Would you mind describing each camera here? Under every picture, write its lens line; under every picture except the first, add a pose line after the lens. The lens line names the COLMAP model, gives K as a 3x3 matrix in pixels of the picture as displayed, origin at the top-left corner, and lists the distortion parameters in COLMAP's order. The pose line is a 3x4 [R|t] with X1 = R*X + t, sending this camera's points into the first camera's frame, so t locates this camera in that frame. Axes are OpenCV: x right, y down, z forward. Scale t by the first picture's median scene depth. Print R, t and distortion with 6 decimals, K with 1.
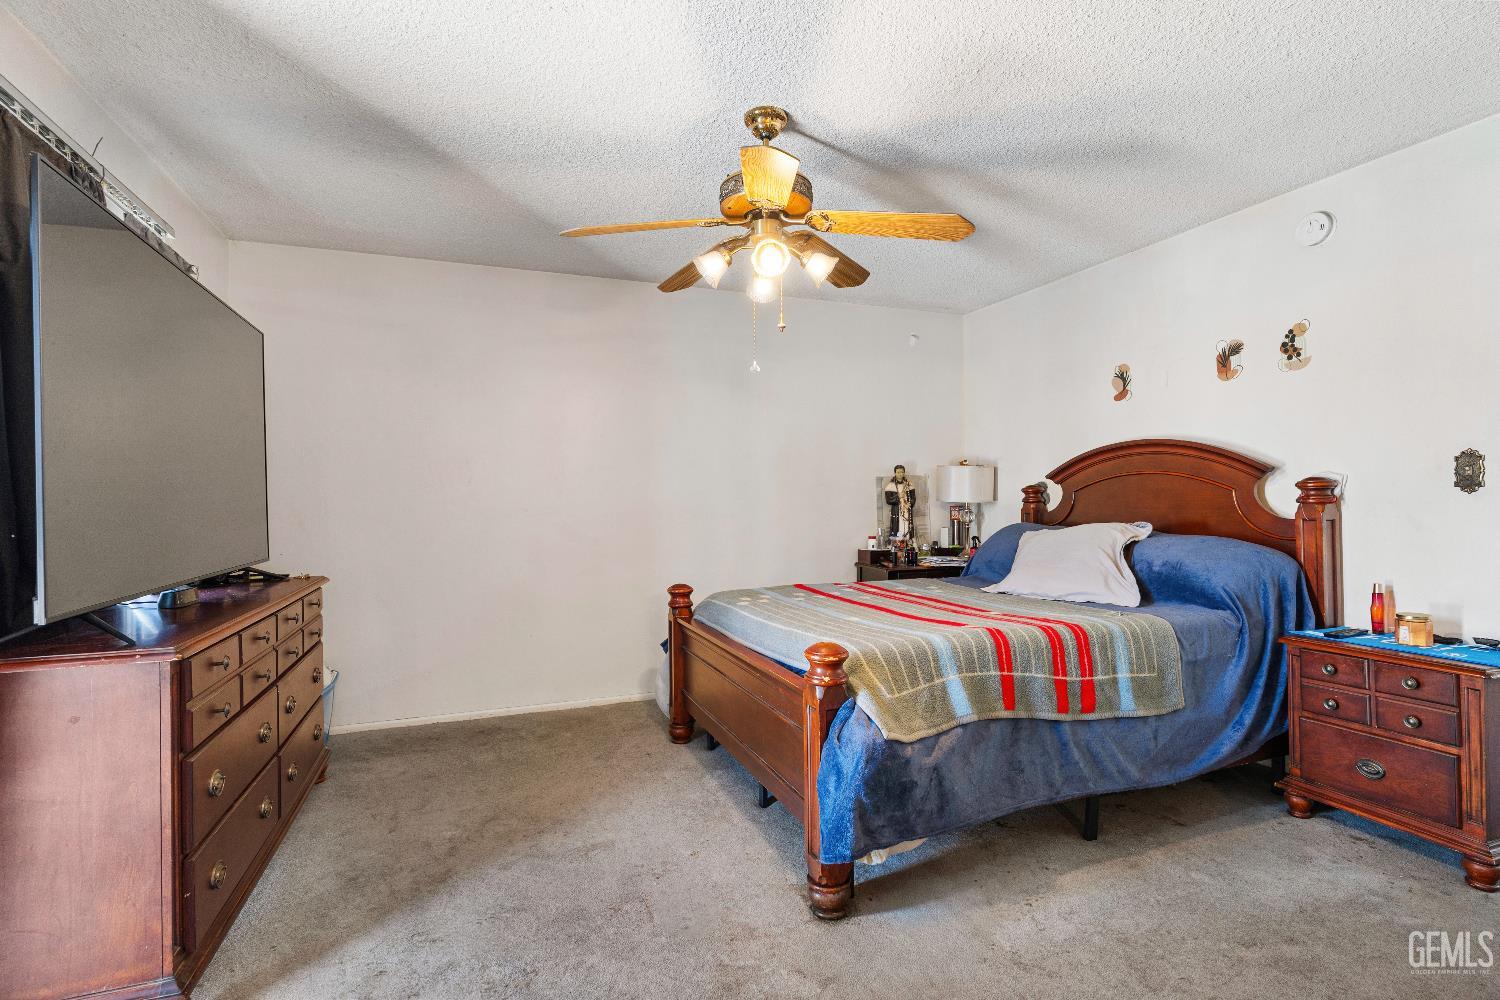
lens RADIAL K [[722.6, 0, 750.0], [0, 722.6, 500.0], [0, 0, 1]] dist [0.000349, 0.000040]
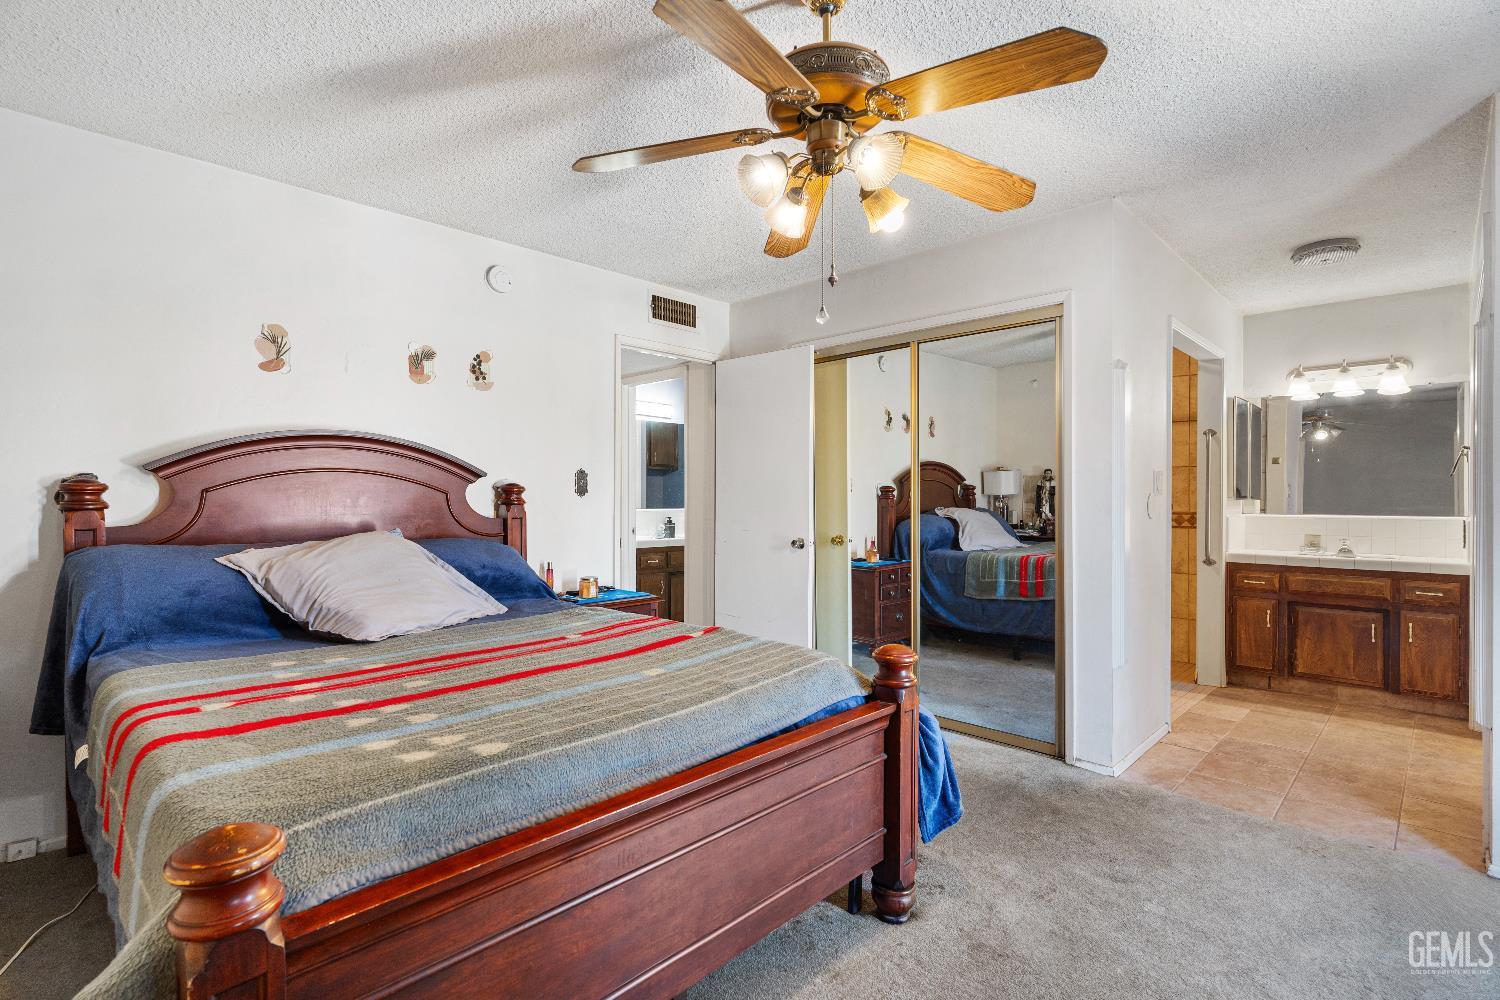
lens RADIAL K [[722.6, 0, 750.0], [0, 722.6, 500.0], [0, 0, 1]] dist [0.000349, 0.000040]
pose [[-0.434794, 0.005380, 0.900514, -0.480835], [0.010825, 0.999941, -0.000747, 0.002216], [-0.900465, 0.009423, -0.434826, 1.115656]]
